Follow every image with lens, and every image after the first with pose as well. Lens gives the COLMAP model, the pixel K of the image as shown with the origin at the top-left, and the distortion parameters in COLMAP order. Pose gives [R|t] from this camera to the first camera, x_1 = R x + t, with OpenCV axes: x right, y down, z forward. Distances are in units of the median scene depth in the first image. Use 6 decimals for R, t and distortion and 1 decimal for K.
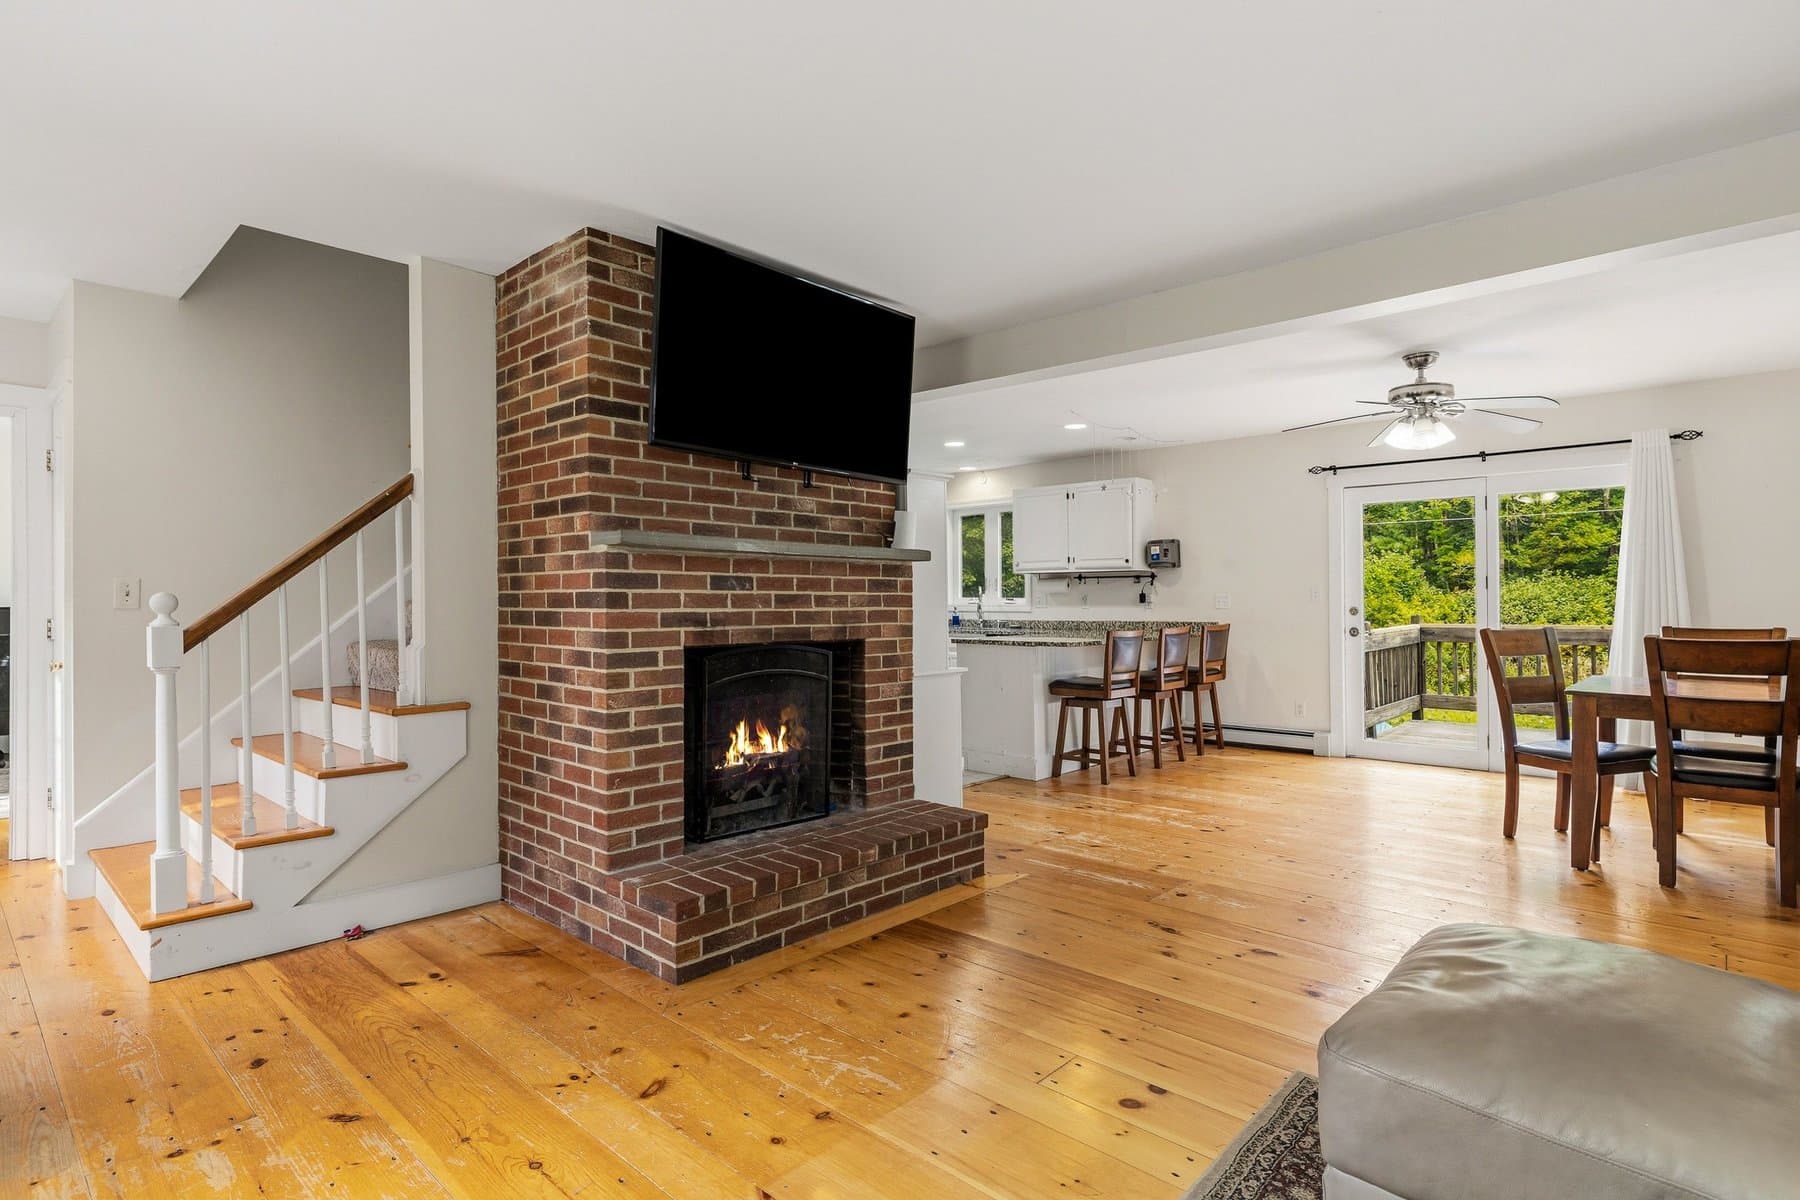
lens RADIAL K [[911.3, 0, 900.0], [0, 911.3, 600.0], [0, 0, 1]] dist [0.004546, 0.000203]
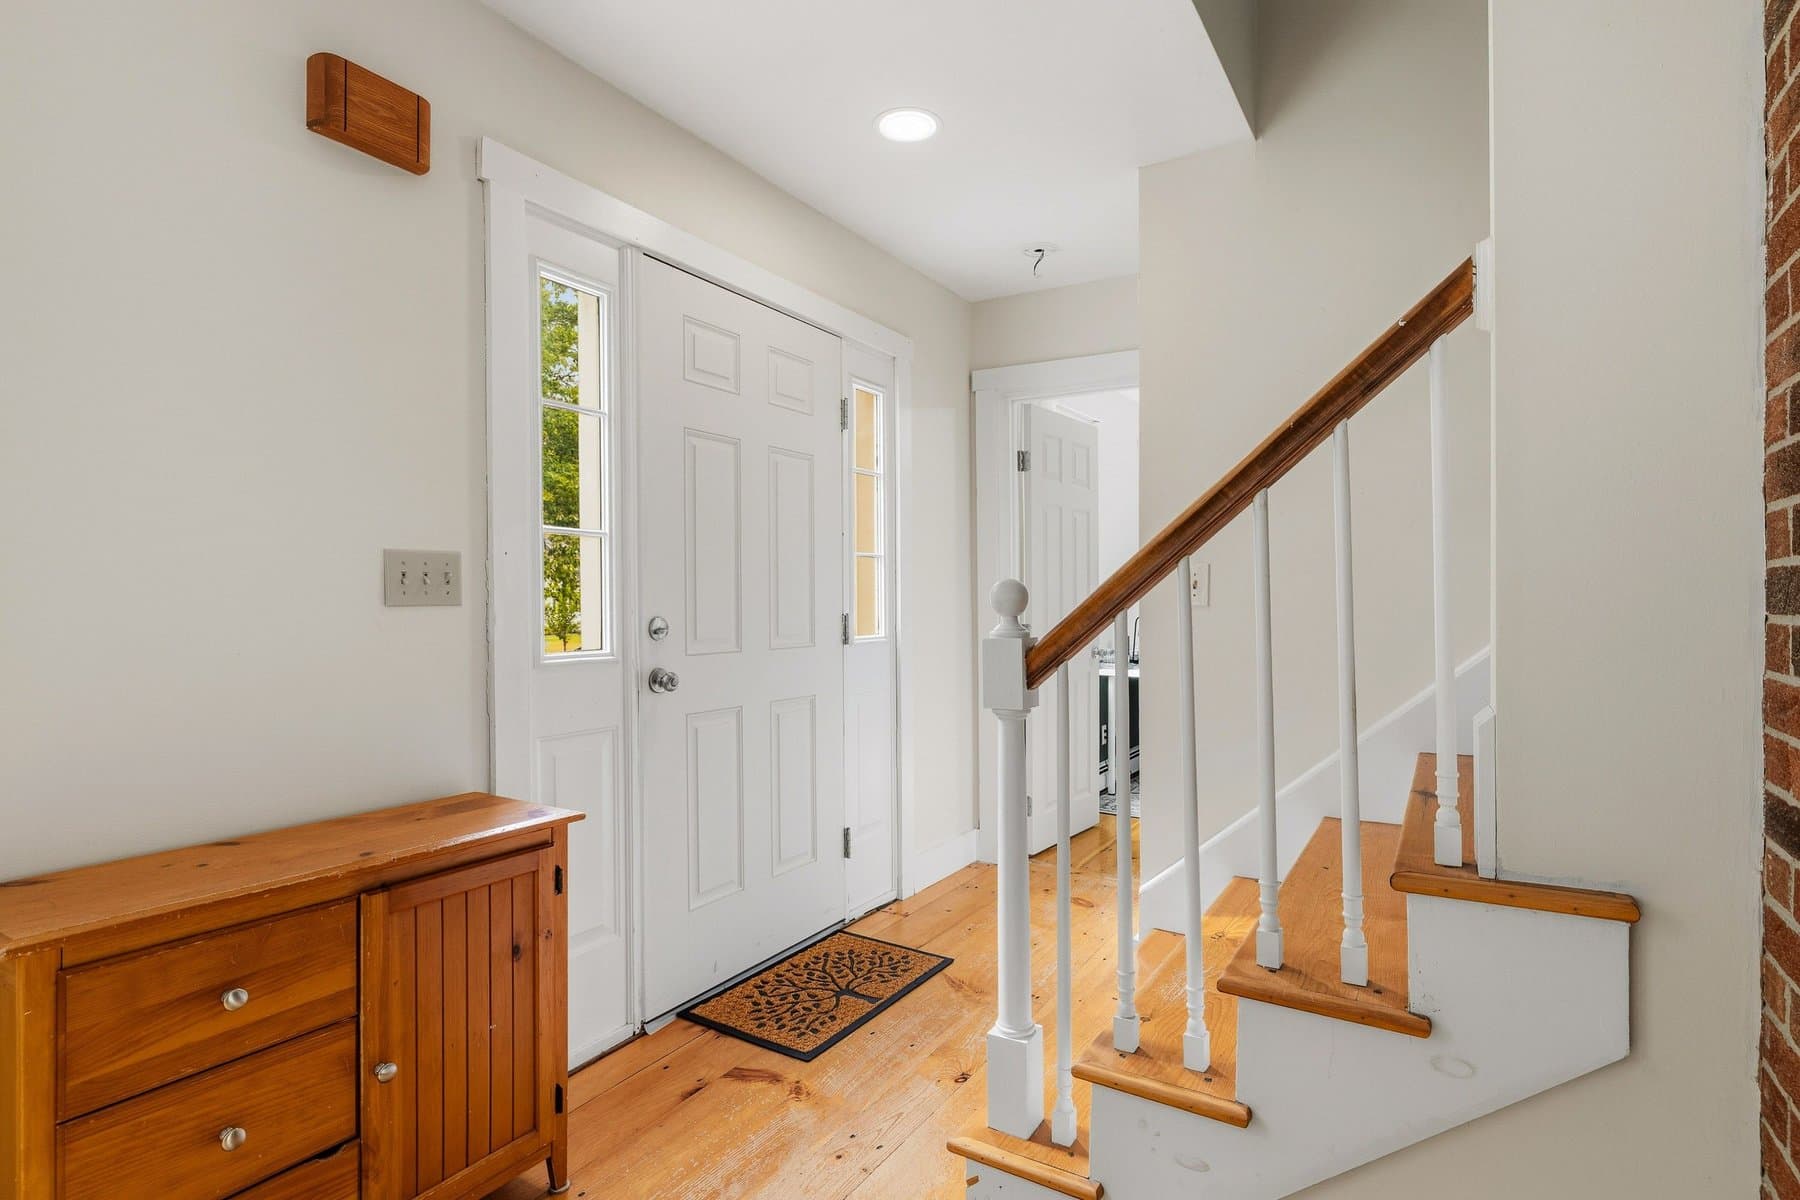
lens RADIAL K [[911.3, 0, 900.0], [0, 911.3, 600.0], [0, 0, 1]] dist [0.004546, 0.000203]
pose [[0.184293, 0.004365, -0.982862, -0.205270], [-0.001219, 0.999990, 0.004212, 0.003179], [0.982871, 0.000422, 0.184296, 0.695769]]
